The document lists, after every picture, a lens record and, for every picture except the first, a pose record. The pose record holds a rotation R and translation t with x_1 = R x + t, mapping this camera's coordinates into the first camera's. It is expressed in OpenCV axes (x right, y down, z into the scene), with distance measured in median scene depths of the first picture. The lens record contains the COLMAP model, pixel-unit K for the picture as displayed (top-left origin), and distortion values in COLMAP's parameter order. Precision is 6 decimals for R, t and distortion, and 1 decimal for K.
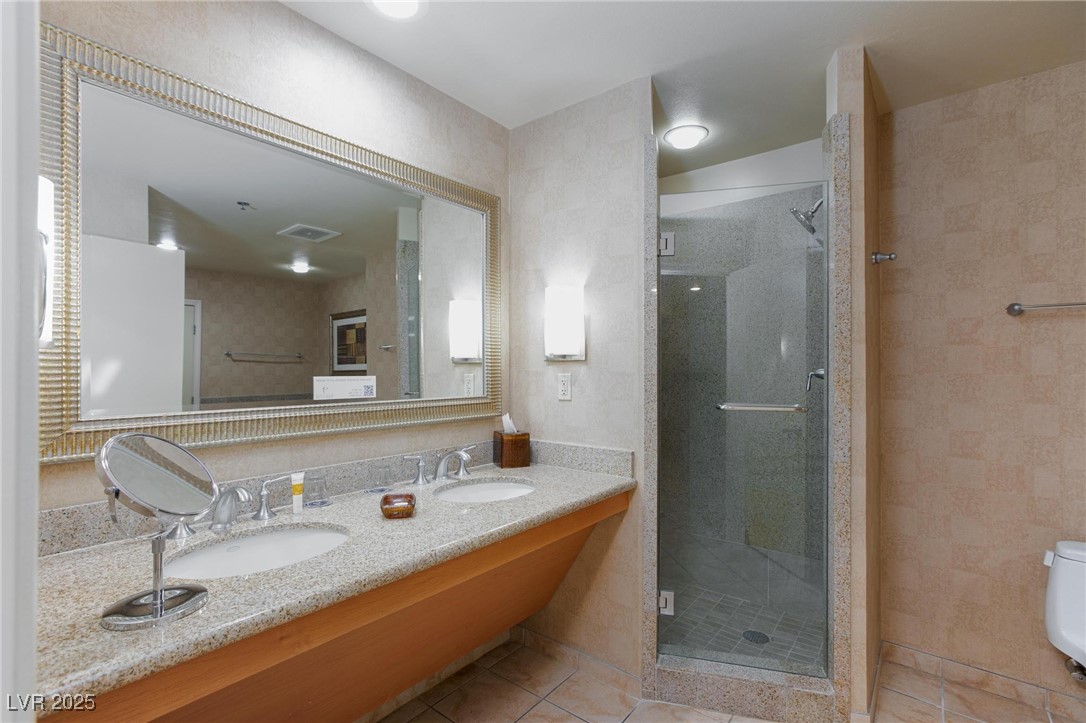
lens RADIAL K [[520.3, 0, 563.7], [0, 520.3, 368.1], [0, 0, 1]] dist [-0.016565, 0.021967]
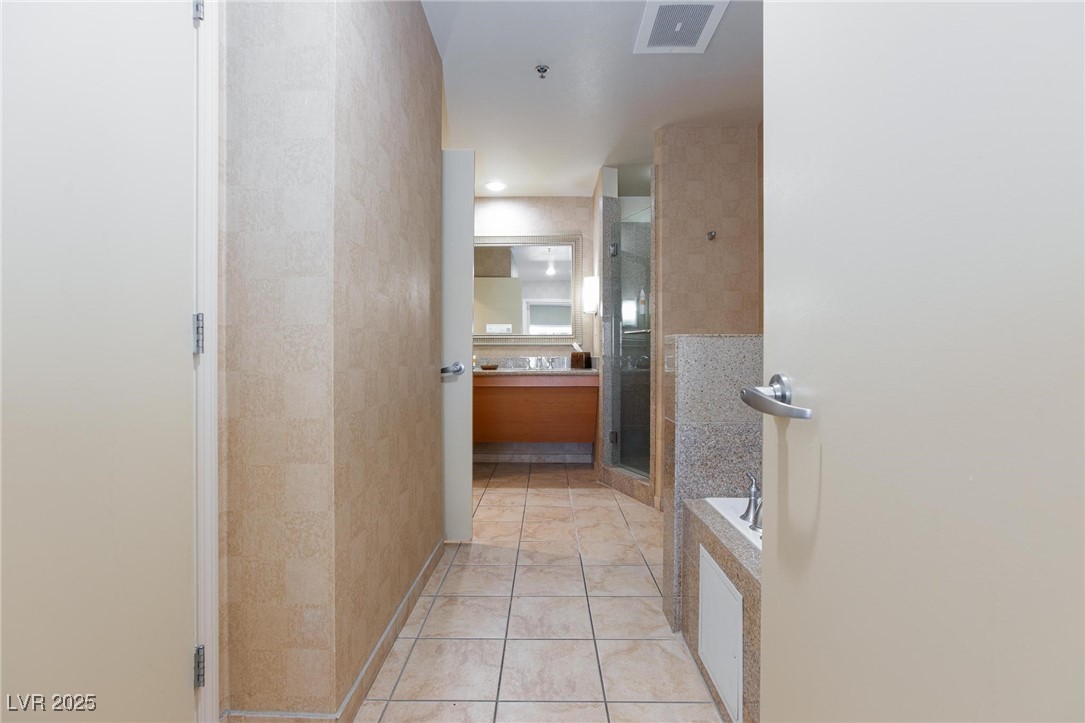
lens RADIAL K [[496.2, 0, 542.5], [0, 496.2, 361.5], [0, 0, 1]] dist [0.000514, 0.000239]
pose [[0.602350, 0.004804, -0.798217, 1.462693], [0.002199, 0.999968, 0.007678, 0.157187], [0.798229, -0.006380, 0.602321, -0.295326]]
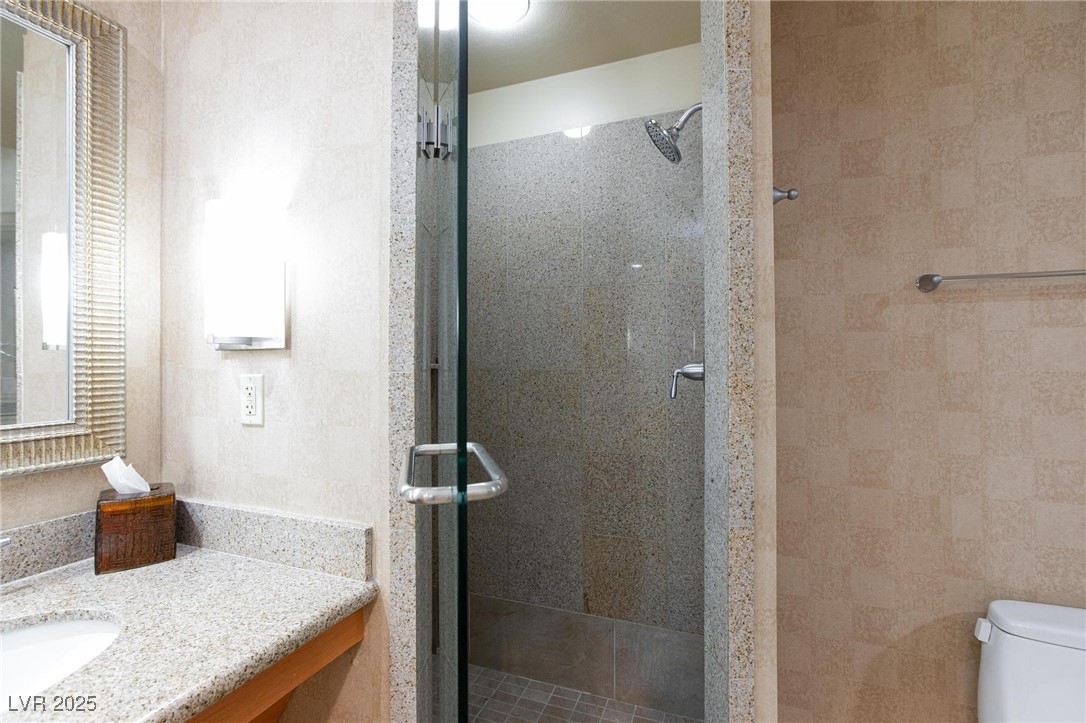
lens RADIAL K [[520.3, 0, 563.7], [0, 520.3, 368.1], [0, 0, 1]] dist [-0.016565, 0.021967]
pose [[0.957795, -0.003506, 0.287432, 0.162600], [0.001458, 0.999972, 0.007339, 0.001190], [-0.287449, -0.006610, 0.957773, 0.443696]]
